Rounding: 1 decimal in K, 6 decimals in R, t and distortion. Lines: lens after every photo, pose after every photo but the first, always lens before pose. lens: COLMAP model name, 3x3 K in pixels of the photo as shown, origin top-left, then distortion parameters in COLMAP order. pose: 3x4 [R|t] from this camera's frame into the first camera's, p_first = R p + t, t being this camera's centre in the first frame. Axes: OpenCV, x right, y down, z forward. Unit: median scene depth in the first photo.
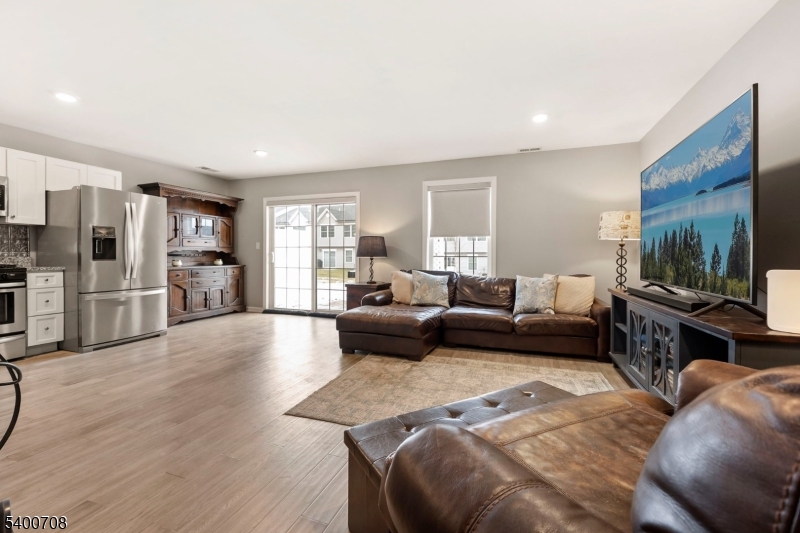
lens RADIAL K [[339.9, 0, 399.6], [0, 339.9, 269.2], [0, 0, 1]] dist [-0.002627, -0.000400]
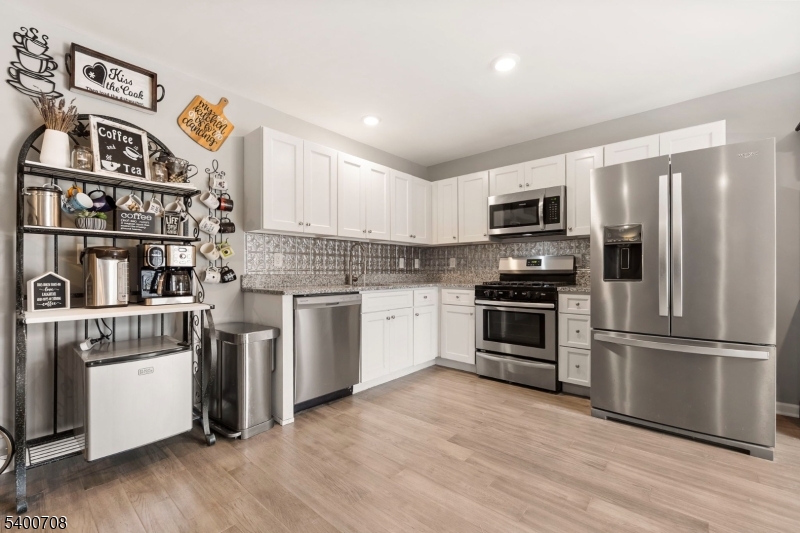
lens RADIAL K [[339.9, 0, 399.6], [0, 339.9, 269.2], [0, 0, 1]] dist [-0.002627, -0.000400]
pose [[-0.360817, -0.007164, -0.932609, -0.168942], [-0.035198, 0.999363, 0.005941, -0.039933], [0.931972, 0.034969, -0.360839, 0.929071]]
